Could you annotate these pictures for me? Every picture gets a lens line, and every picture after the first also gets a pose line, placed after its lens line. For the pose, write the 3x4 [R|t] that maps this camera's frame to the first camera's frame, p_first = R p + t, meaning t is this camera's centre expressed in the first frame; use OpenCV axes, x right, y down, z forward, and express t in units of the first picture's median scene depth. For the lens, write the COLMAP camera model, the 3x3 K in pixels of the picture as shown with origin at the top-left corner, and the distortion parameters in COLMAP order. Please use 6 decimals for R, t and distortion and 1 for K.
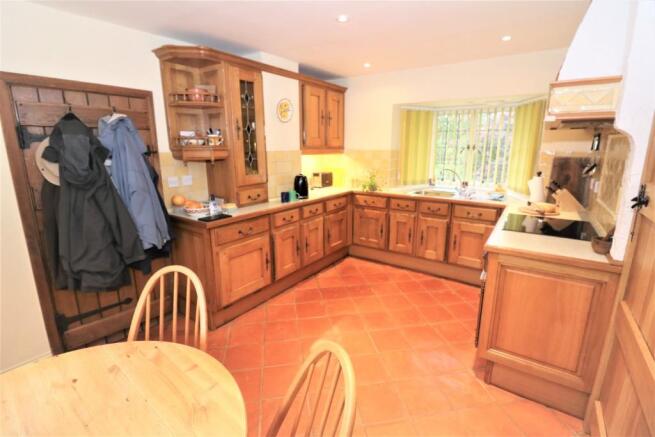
lens RADIAL K [[307.6, 0, 328.9], [0, 307.6, 217.4], [0, 0, 1]] dist [-0.000708, -0.000079]
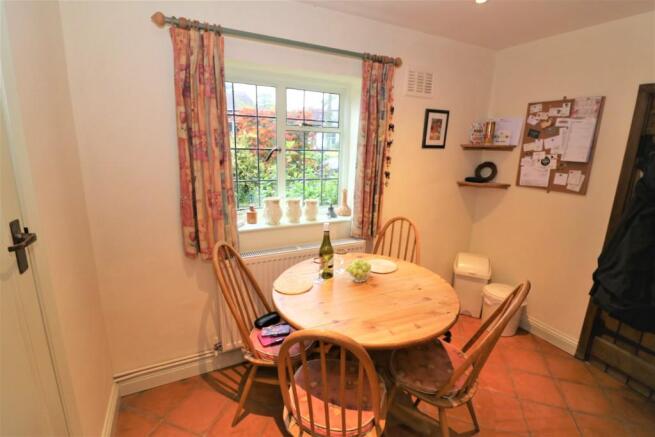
lens RADIAL K [[307.6, 0, 329.1], [0, 307.6, 217.5], [0, 0, 1]] dist [-0.000708, -0.000079]
pose [[-0.481256, 0.194854, -0.854649, 0.354914], [-0.224309, 0.915145, 0.334956, -0.128426], [0.847395, 0.352905, -0.396712, 0.507585]]
